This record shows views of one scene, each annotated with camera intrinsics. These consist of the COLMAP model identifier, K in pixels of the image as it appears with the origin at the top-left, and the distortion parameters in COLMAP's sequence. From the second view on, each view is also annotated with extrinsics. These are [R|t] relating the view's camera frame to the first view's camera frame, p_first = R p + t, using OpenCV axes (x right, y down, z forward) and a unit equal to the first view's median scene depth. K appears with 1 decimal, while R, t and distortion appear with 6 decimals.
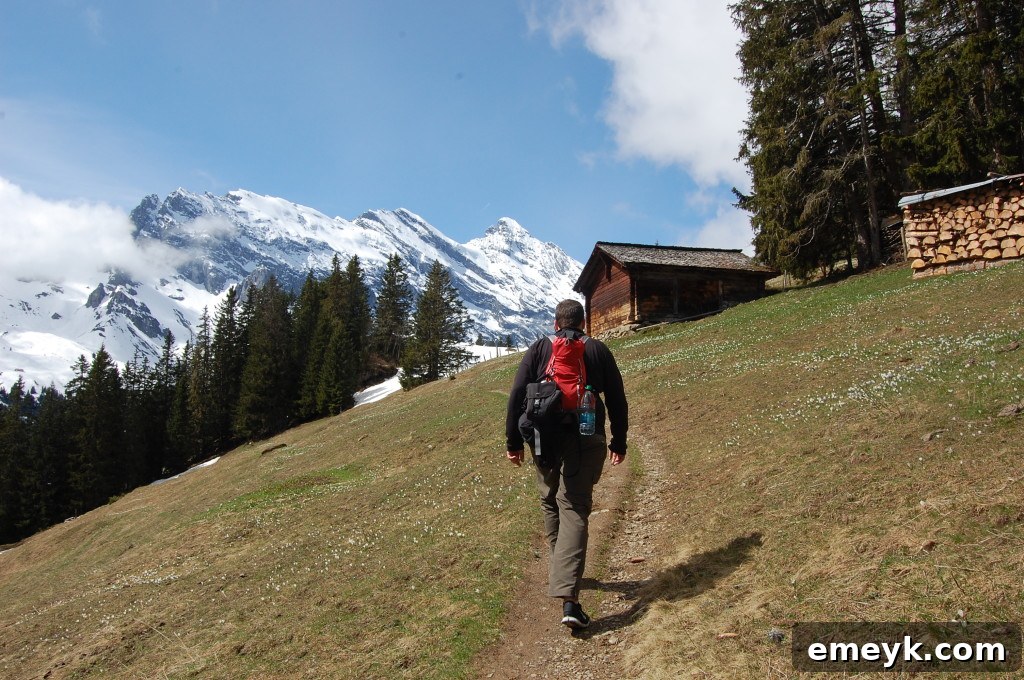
lens RADIAL K [[839.0, 0, 503.9], [0, 839.0, 335.4], [0, 0, 1]] dist [-0.096782, 0.044873]
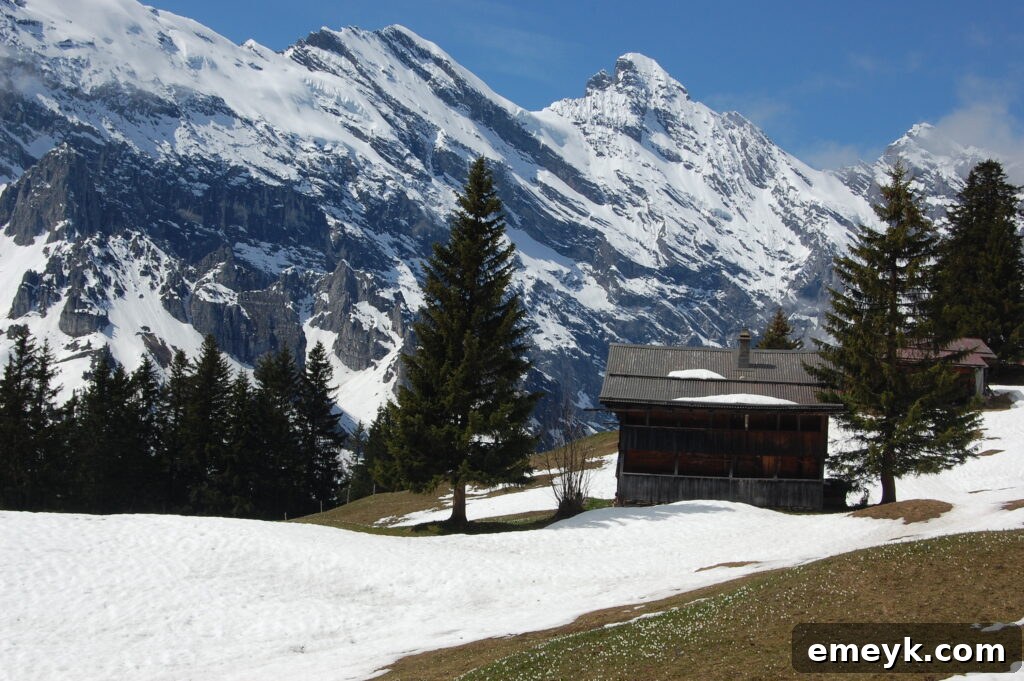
lens RADIAL K [[839.0, 0, 516.5], [0, 839.0, 340.2], [0, 0, 1]] dist [-0.096782, 0.044873]
pose [[0.993003, 0.042529, -0.110165, -0.004743], [-0.036293, 0.997656, 0.058011, -0.014911], [0.112374, -0.053607, 0.992219, 0.593455]]
